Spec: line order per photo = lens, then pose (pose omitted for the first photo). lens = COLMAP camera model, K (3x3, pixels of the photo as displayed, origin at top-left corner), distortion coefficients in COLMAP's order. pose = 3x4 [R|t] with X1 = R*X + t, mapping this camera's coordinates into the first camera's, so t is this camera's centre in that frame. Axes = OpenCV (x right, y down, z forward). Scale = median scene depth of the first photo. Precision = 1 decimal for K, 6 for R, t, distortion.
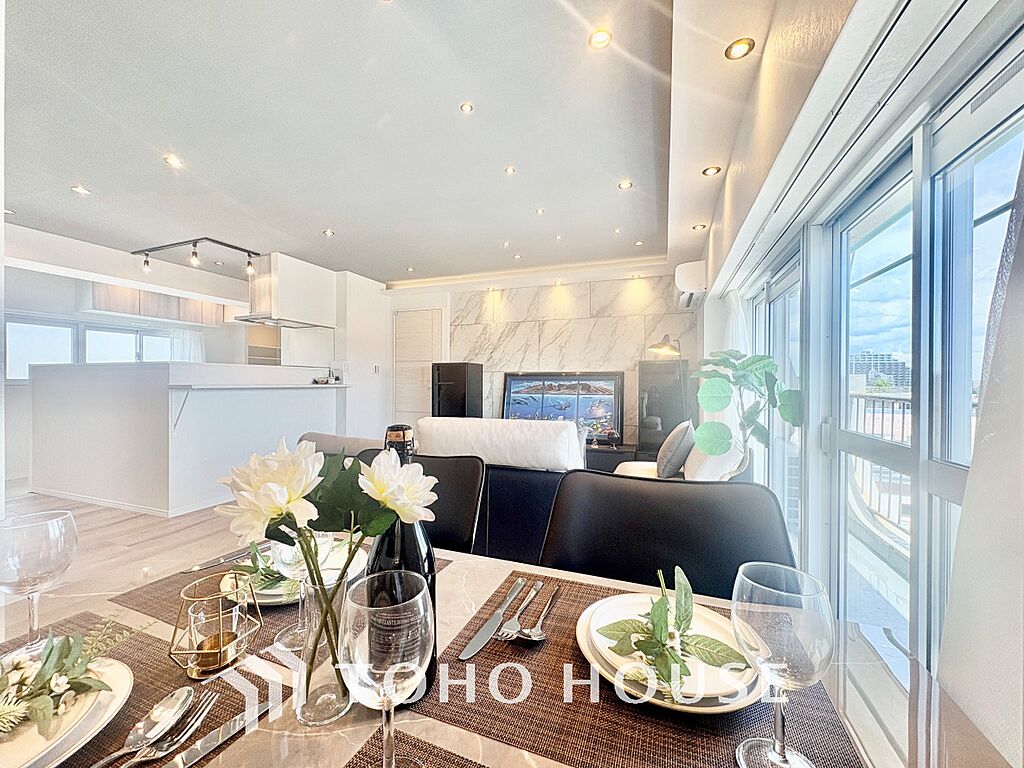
lens RADIAL K [[409.4, 0, 512.0], [0, 409.4, 384.0], [0, 0, 1]] dist [0.000889, 0.000394]
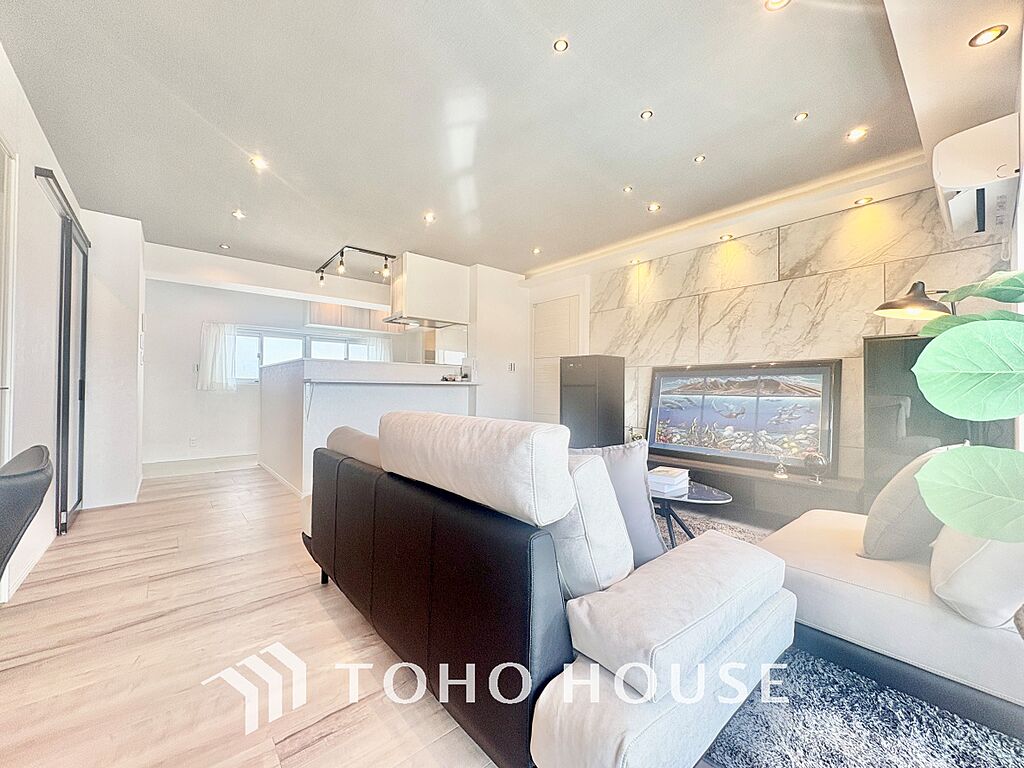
lens RADIAL K [[409.4, 0, 512.0], [0, 409.4, 384.0], [0, 0, 1]] dist [0.000889, 0.000394]
pose [[0.875414, -0.001642, -0.483370, 0.129994], [-0.006889, 0.999850, -0.015873, 0.019374], [0.483324, 0.017225, 0.875272, 0.207125]]
